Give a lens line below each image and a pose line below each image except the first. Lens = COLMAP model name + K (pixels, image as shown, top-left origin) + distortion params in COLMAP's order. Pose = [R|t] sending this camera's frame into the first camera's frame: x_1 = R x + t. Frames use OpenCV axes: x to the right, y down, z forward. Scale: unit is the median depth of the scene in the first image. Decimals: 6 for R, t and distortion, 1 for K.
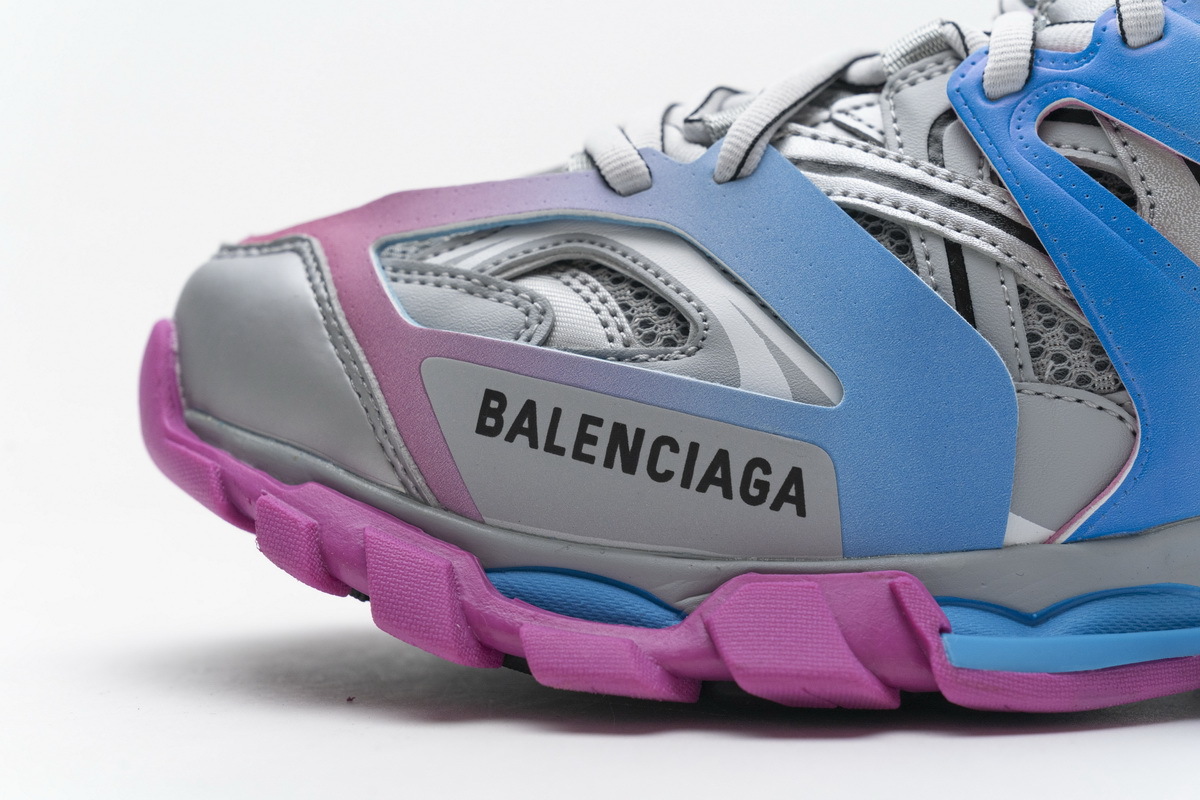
lens RADIAL K [[2292.1, 0, 600.0], [0, 2292.1, 400.0], [0, 0, 1]] dist [0.027937, 0.112873]
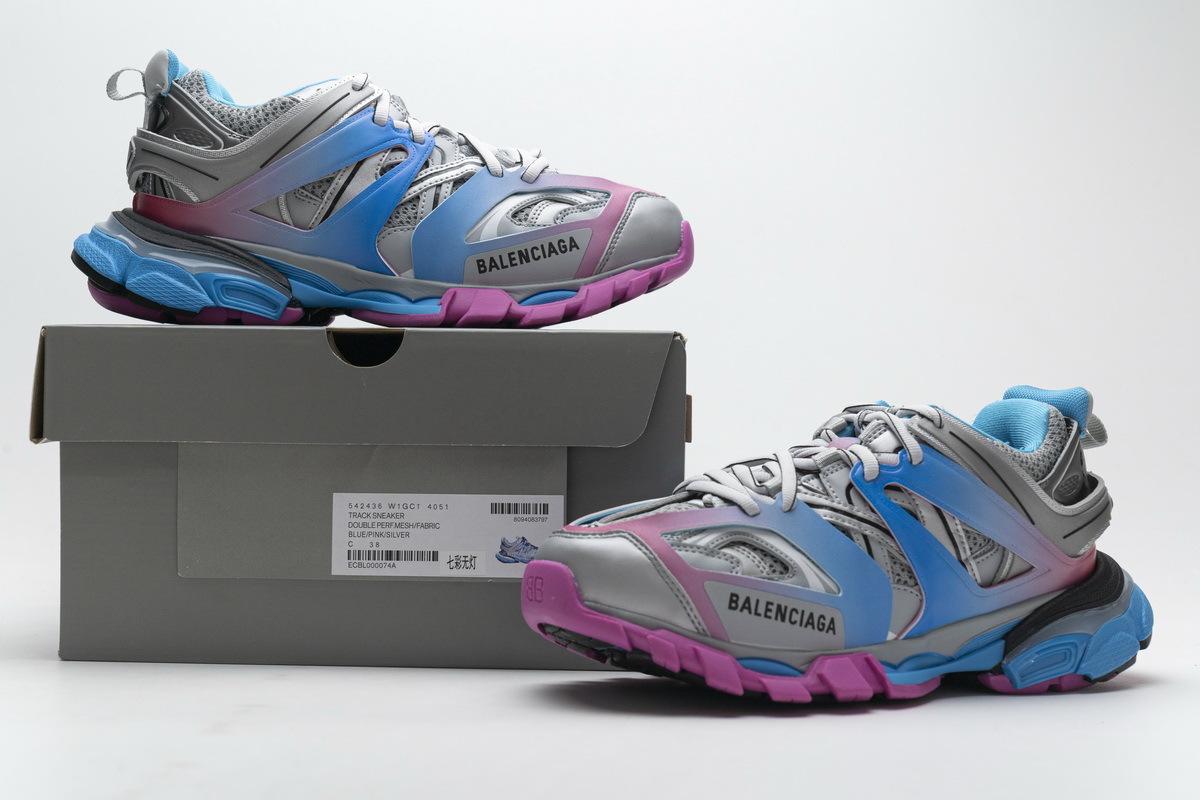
lens RADIAL K [[2077.9, 0, 600.0], [0, 2077.9, 400.0], [0, 0, 1]] dist [0.050271, 0.079902]
pose [[0.866087, 0.010209, 0.499790, -1.426302], [0.006137, 0.999499, -0.031051, -0.158424], [-0.499856, 0.029960, 0.865590, -1.072241]]
